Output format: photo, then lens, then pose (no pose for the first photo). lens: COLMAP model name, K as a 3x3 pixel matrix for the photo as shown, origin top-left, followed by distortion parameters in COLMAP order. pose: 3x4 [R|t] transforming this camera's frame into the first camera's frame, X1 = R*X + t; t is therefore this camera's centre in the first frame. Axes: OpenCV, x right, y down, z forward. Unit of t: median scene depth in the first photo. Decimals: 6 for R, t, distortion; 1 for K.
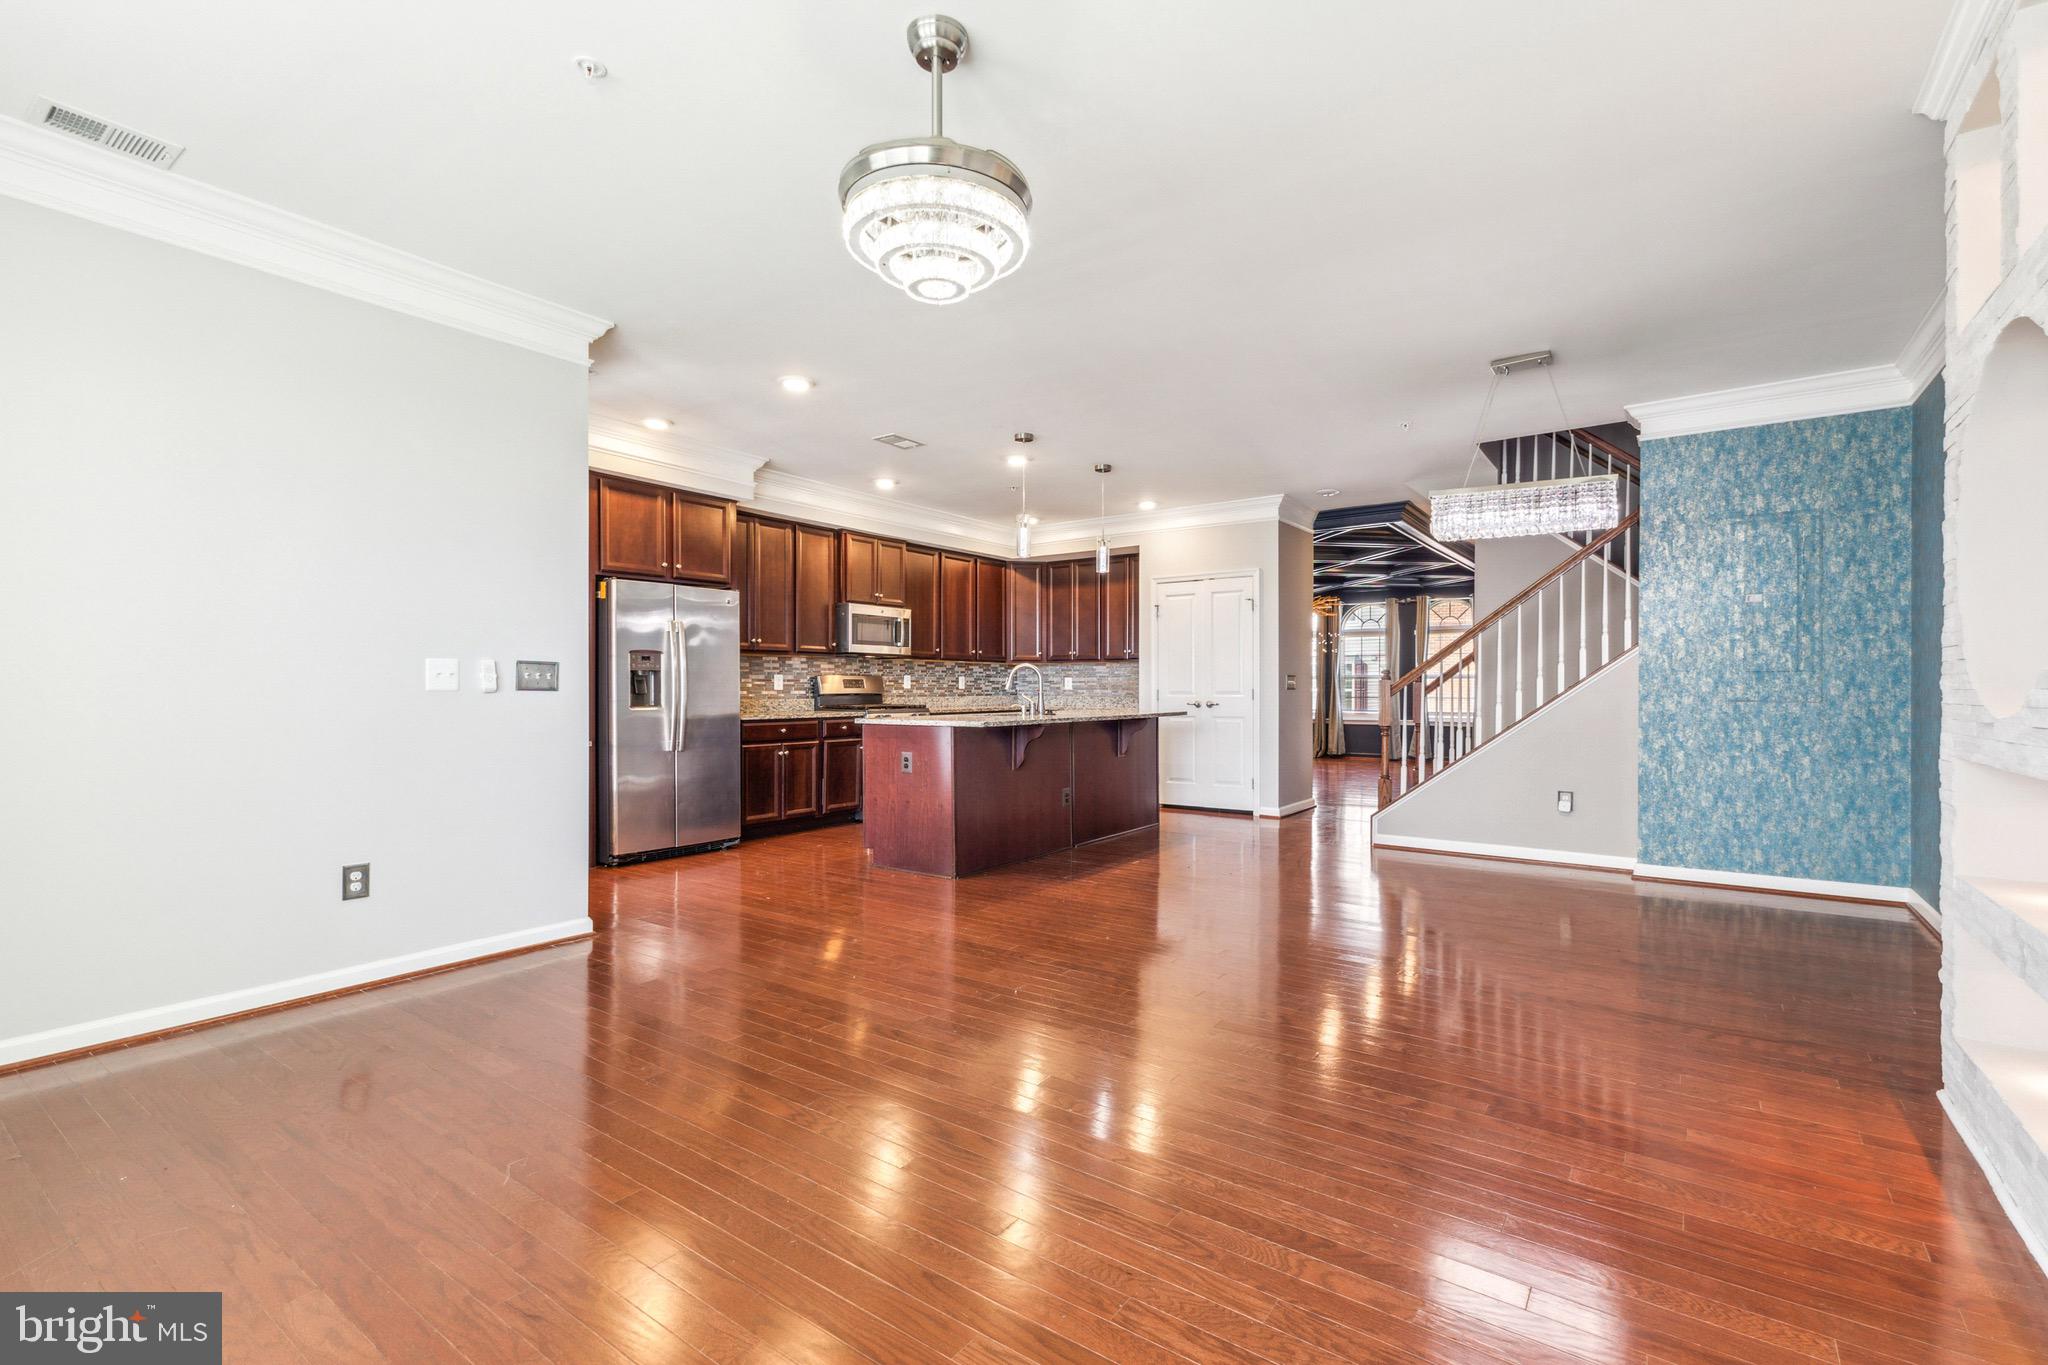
lens RADIAL K [[913.1, 0, 1024.3], [0, 913.1, 685.4], [0, 0, 1]] dist [0.008741, -0.001780]
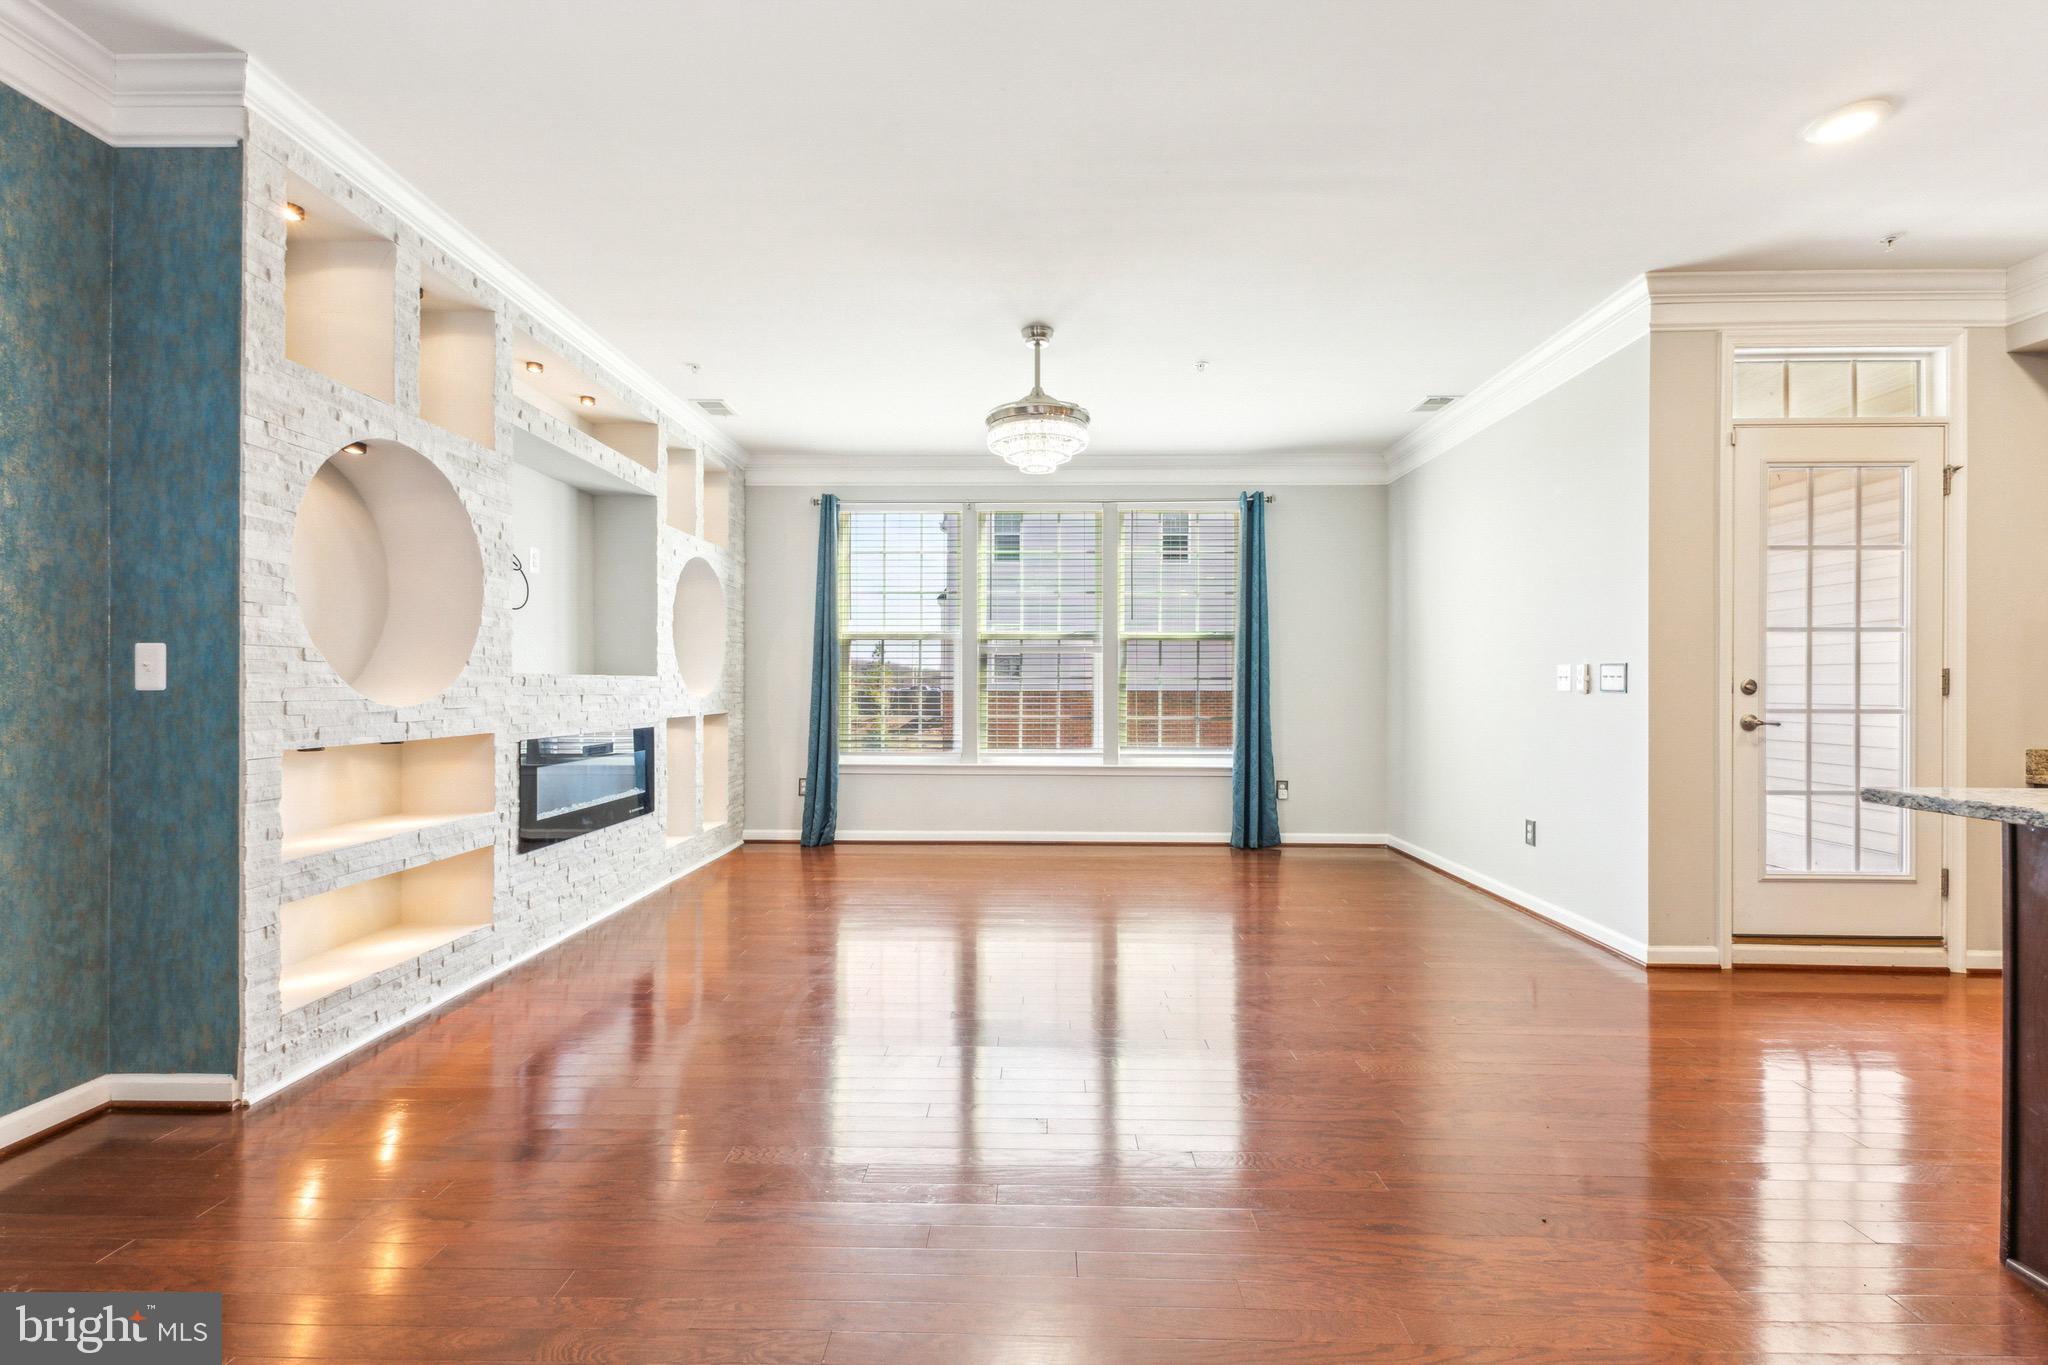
lens RADIAL K [[913.1, 0, 1024.2], [0, 913.1, 683.3], [0, 0, 1]] dist [0.008741, -0.001780]
pose [[-0.822458, -0.005029, -0.568804, 0.270003], [-0.003154, 0.999986, -0.004282, 0.000882], [0.568818, -0.001728, -0.822462, 0.700063]]
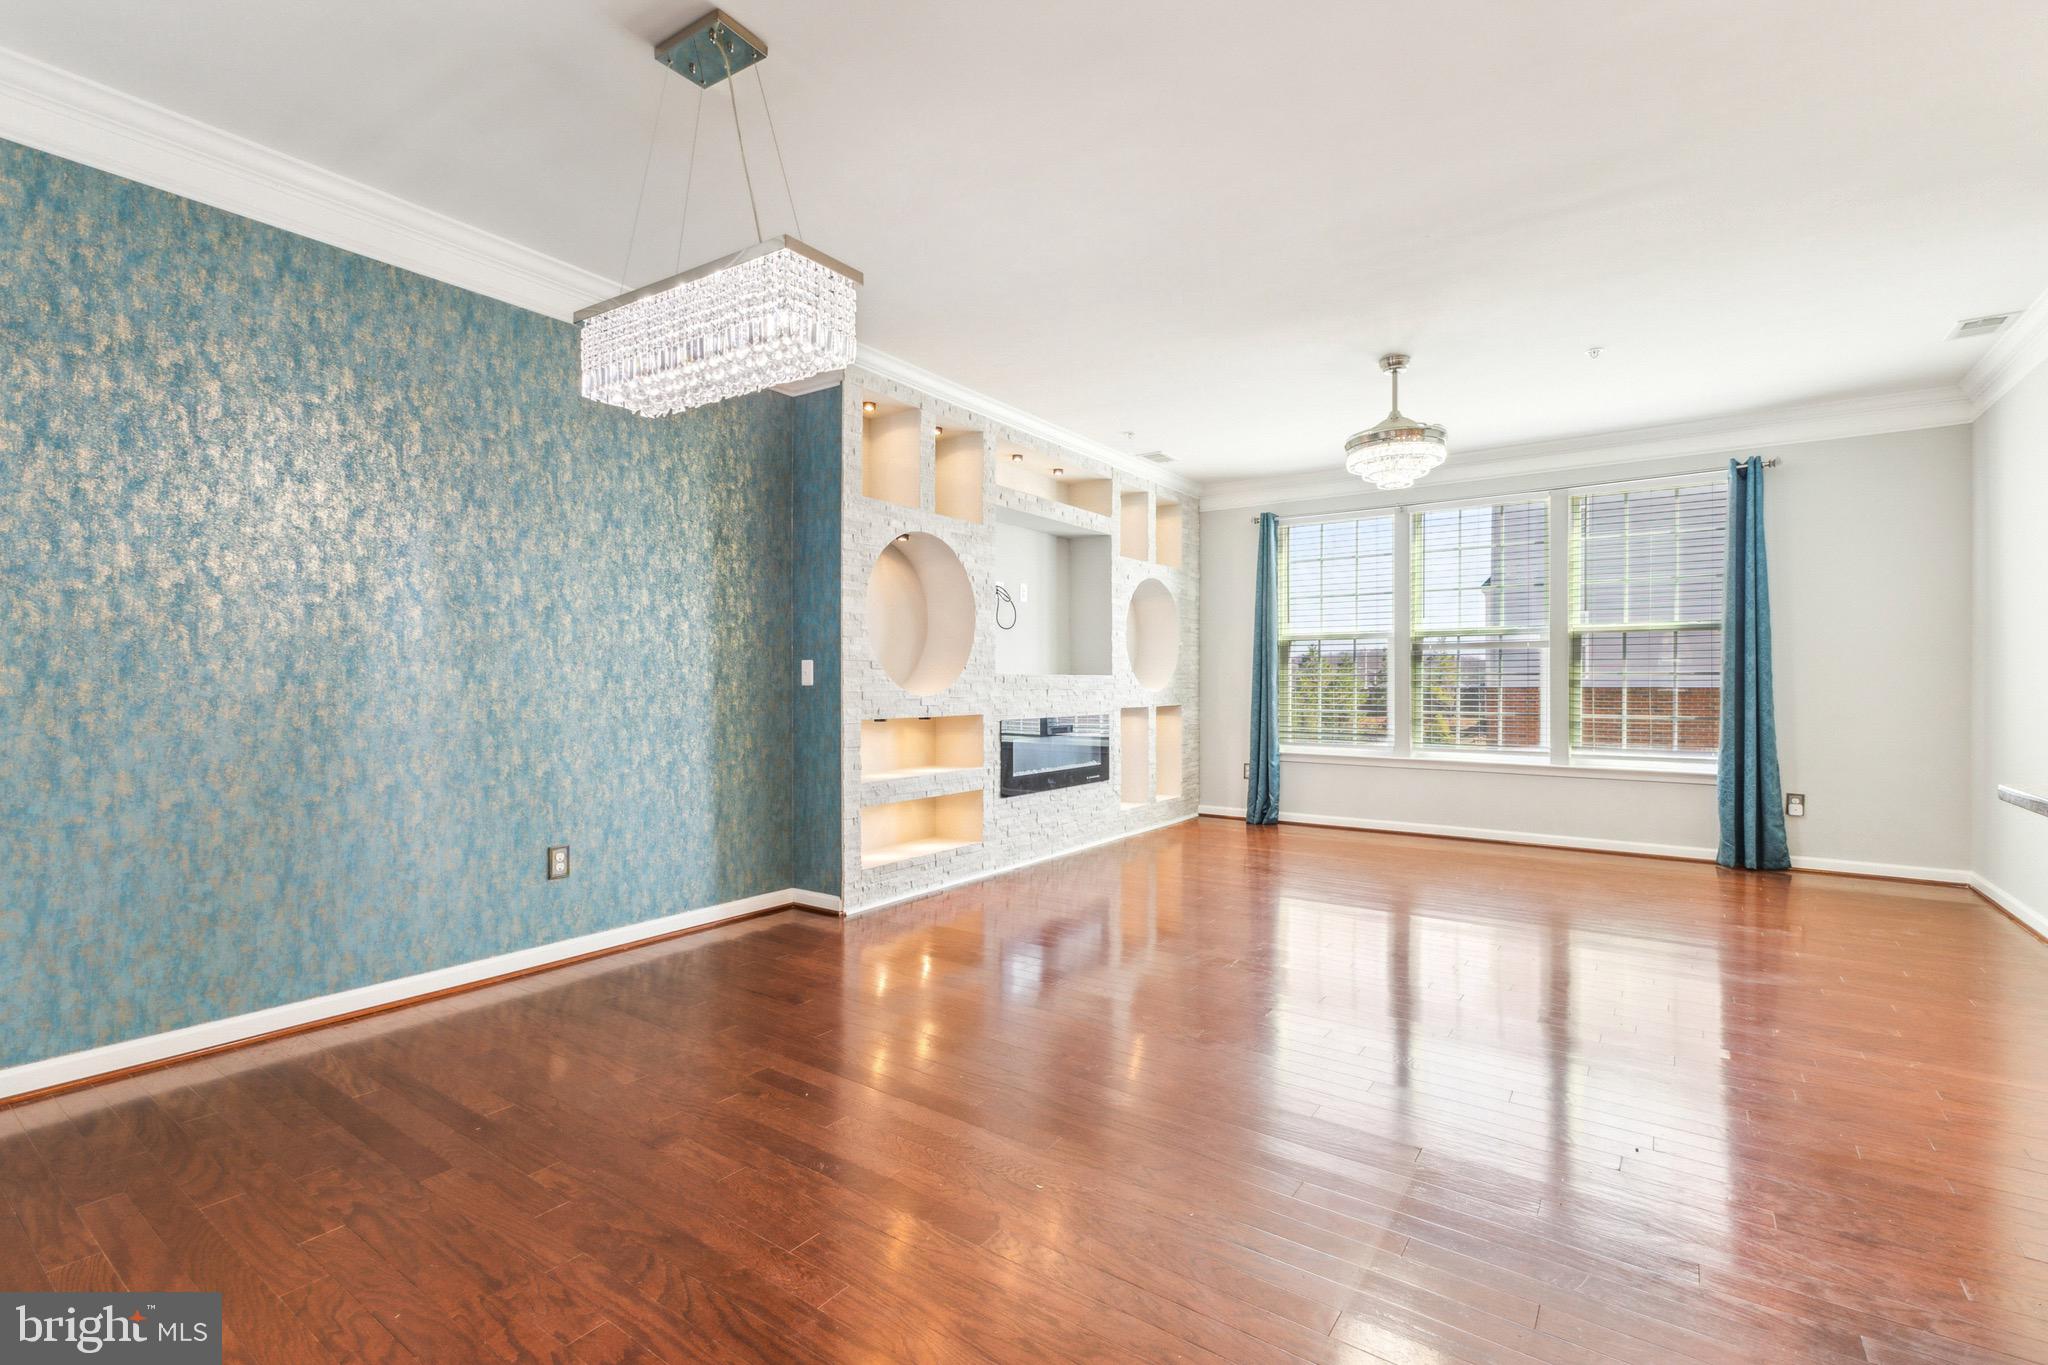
lens RADIAL K [[913.1, 0, 1013.4], [0, 913.1, 684.1], [0, 0, 1]] dist [0.008741, -0.001780]
pose [[-0.999998, -0.001870, -0.000863, 0.208779], [-0.001872, 0.999997, 0.001722, 0.000759], [0.000860, 0.001723, -0.999998, 0.847379]]
